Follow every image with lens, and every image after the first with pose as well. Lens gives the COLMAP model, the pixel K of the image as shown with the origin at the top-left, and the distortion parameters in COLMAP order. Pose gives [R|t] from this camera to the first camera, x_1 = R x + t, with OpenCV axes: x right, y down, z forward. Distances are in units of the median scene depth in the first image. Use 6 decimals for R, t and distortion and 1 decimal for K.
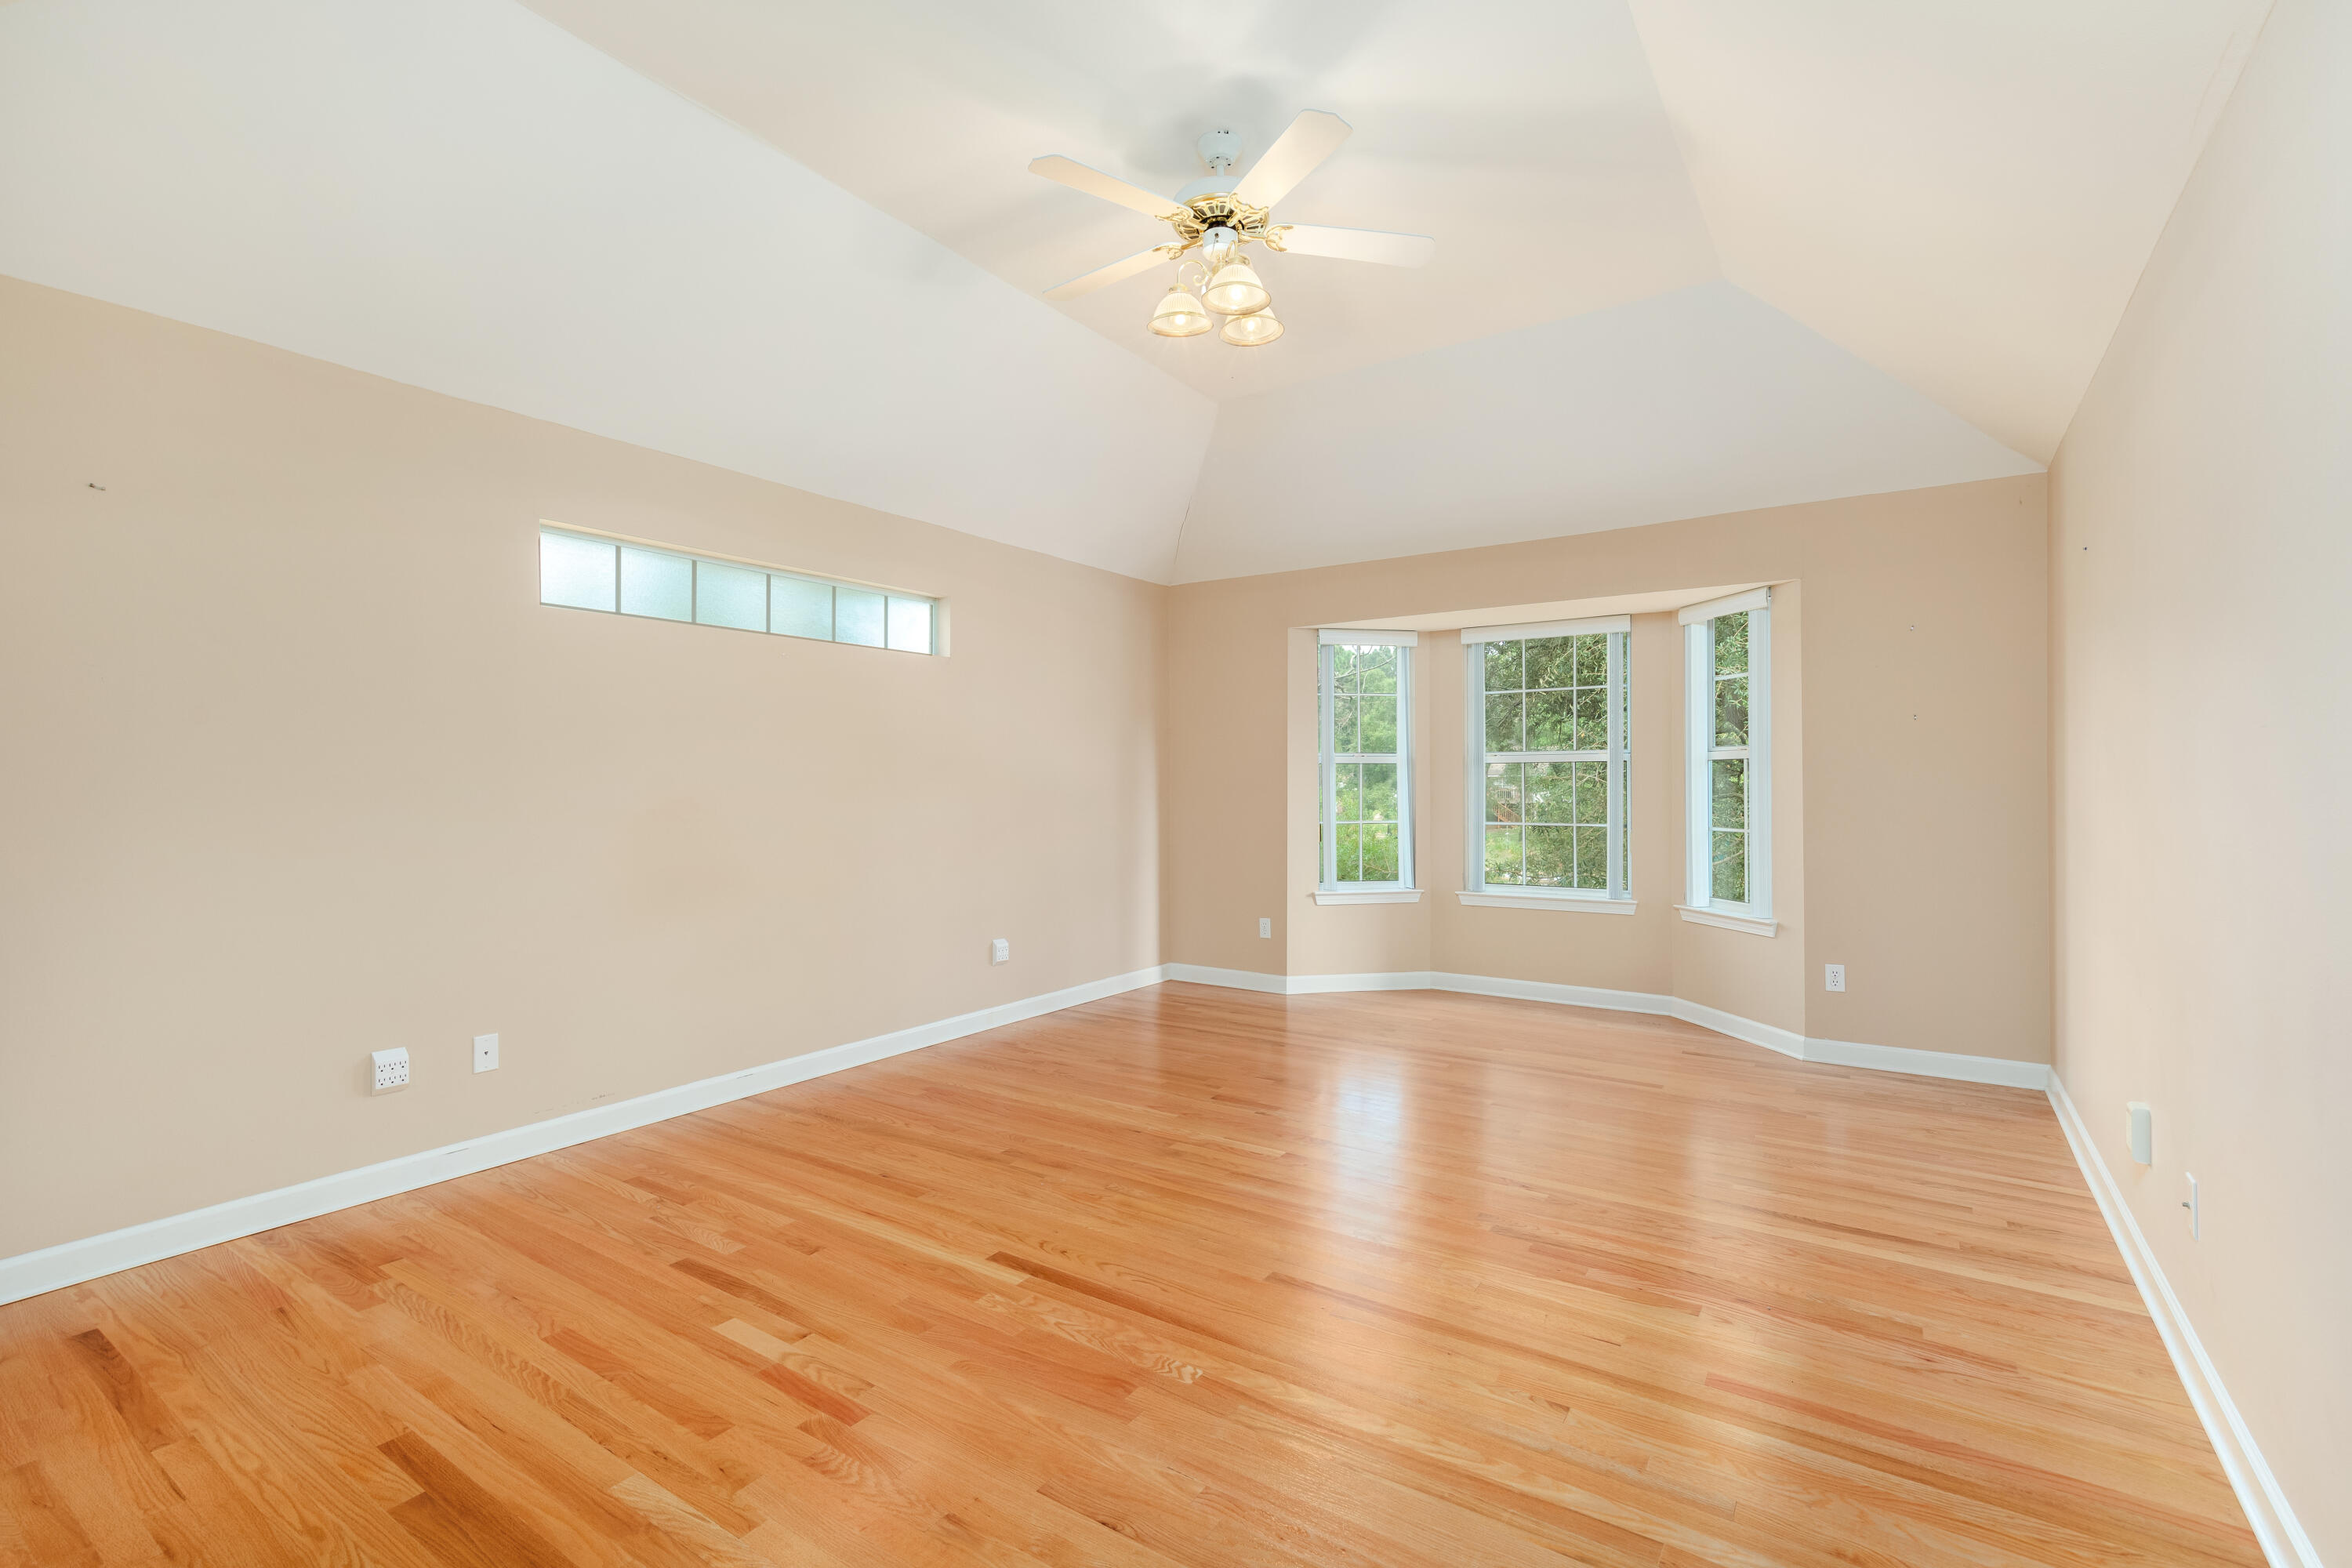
lens RADIAL K [[1049.6, 0, 1178.4], [0, 1049.6, 779.4], [0, 0, 1]] dist [0.003820, 0.000643]
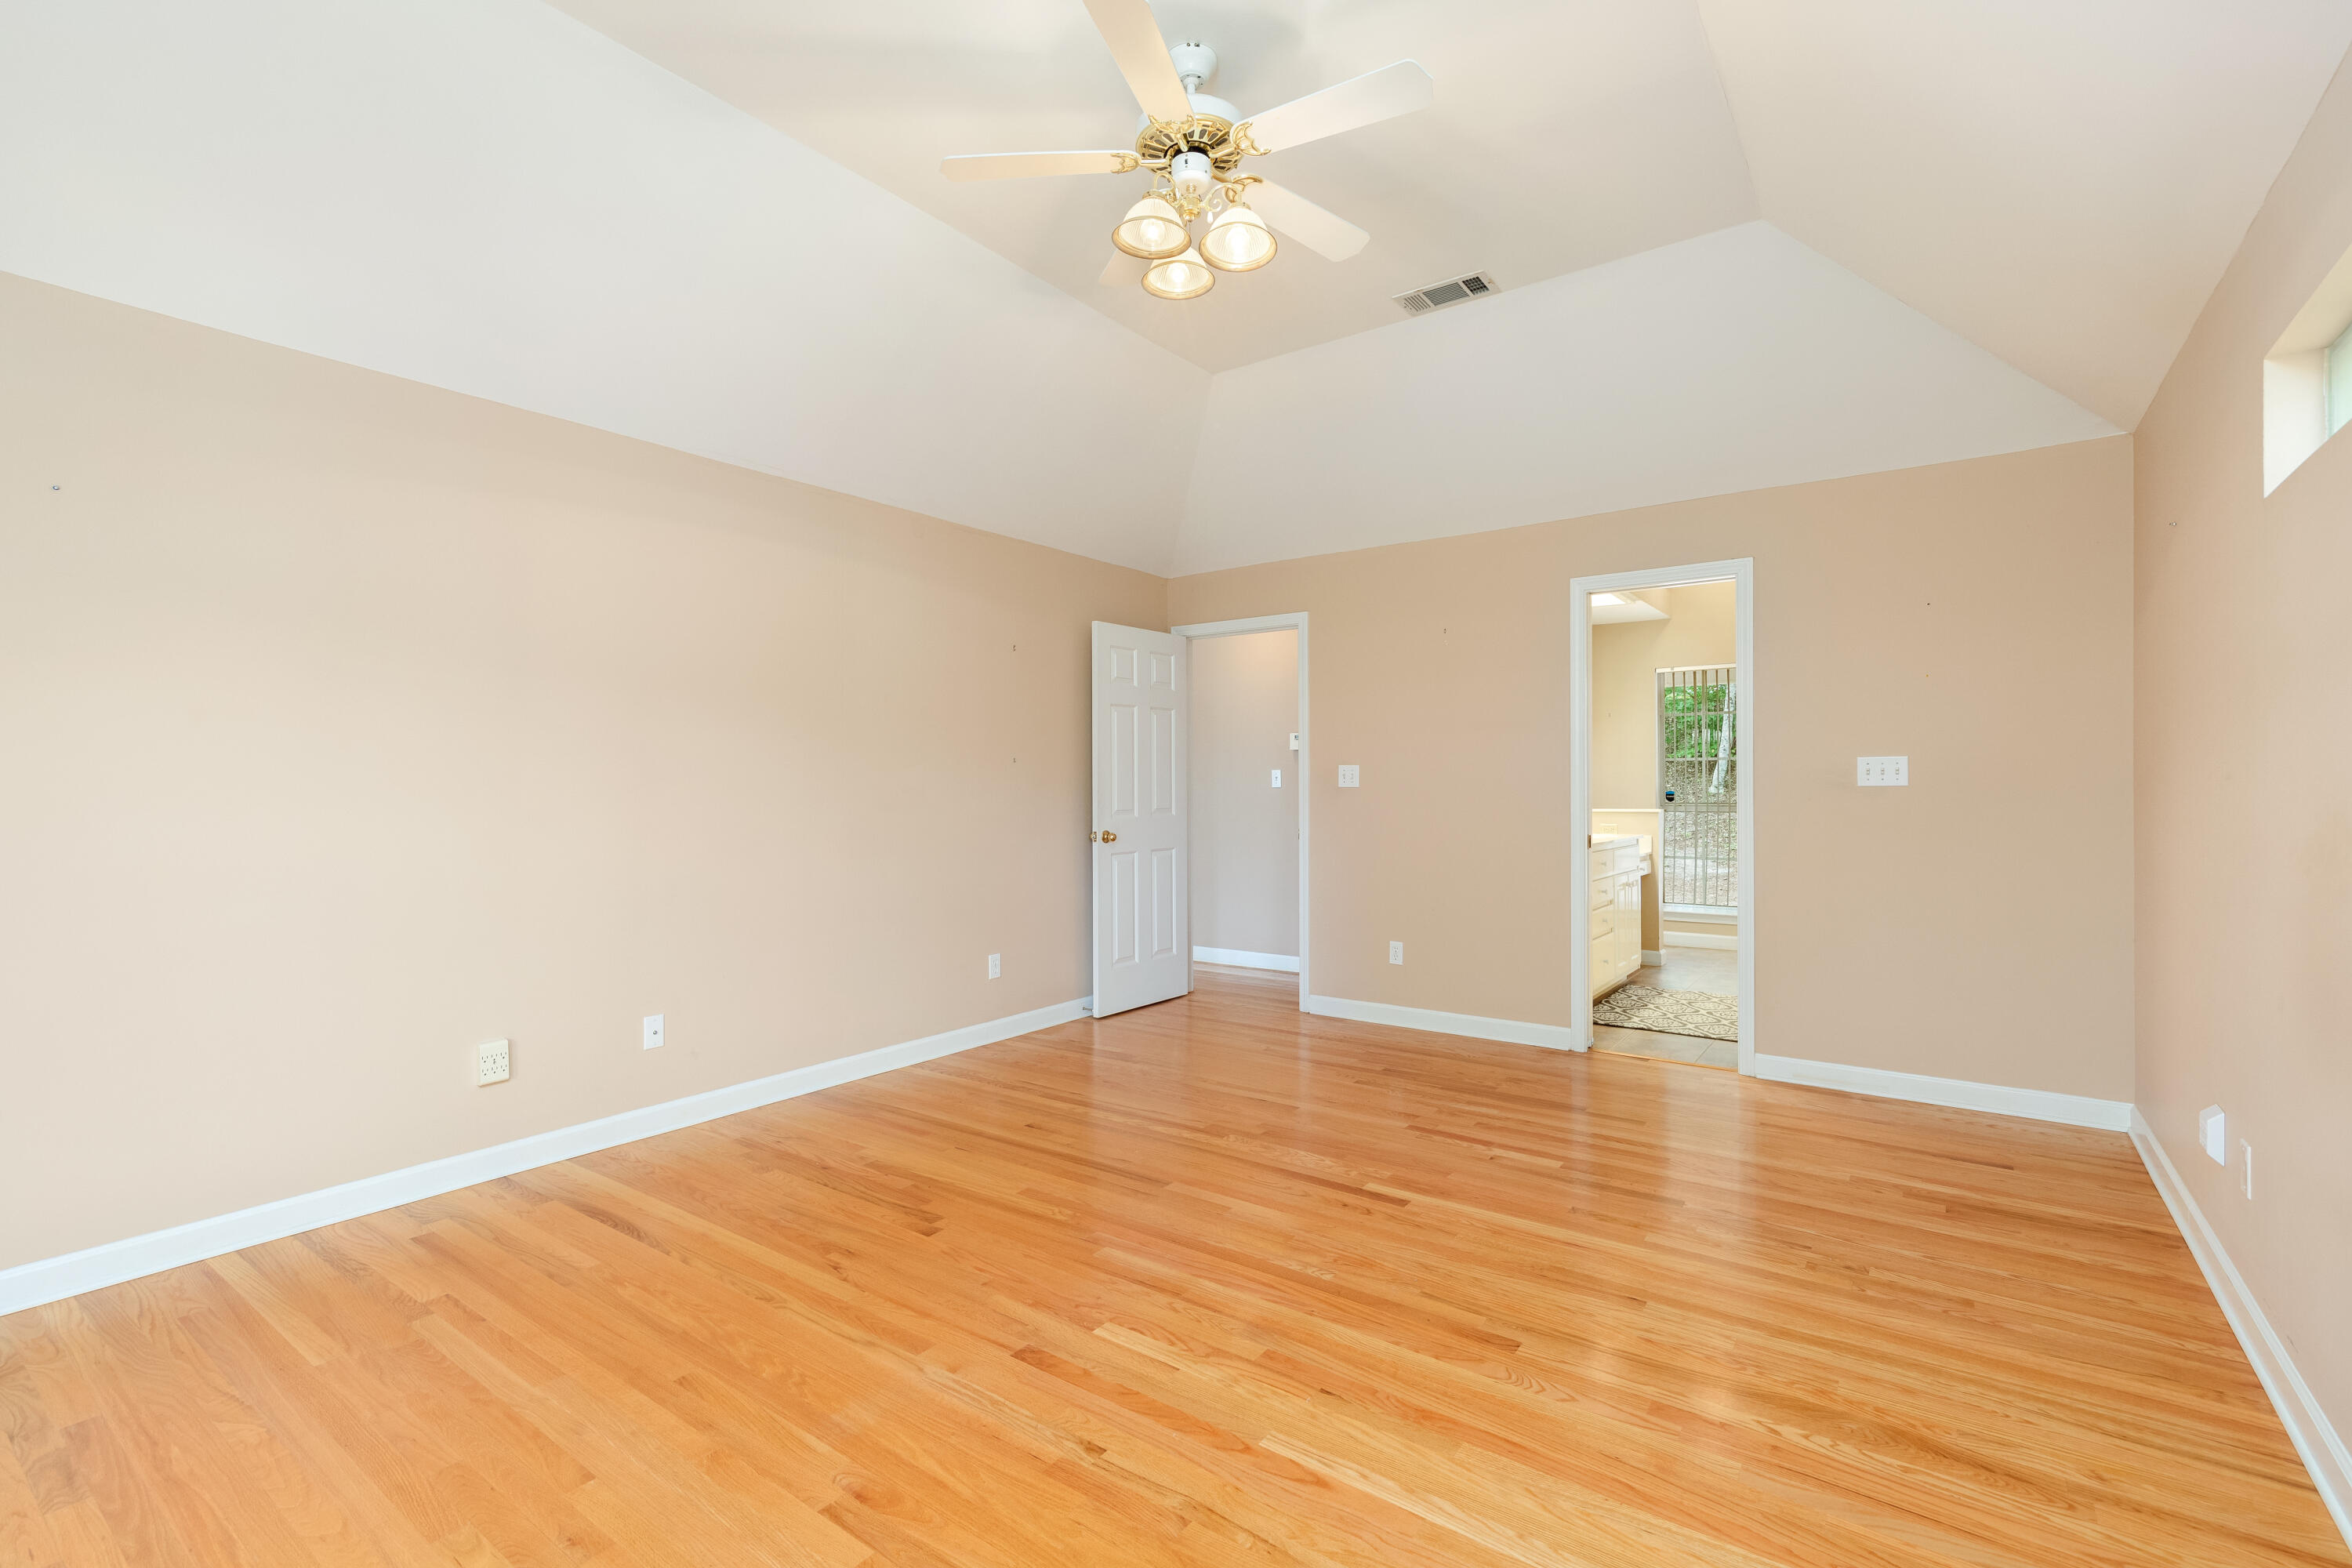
lens RADIAL K [[1049.6, 0, 1178.4], [0, 1049.6, 779.4], [0, 0, 1]] dist [0.003820, 0.000643]
pose [[-0.999492, 0.006696, 0.031157, 0.032026], [0.006596, 0.999973, -0.003317, -0.000508], [-0.031179, -0.003110, -0.999509, 2.283659]]
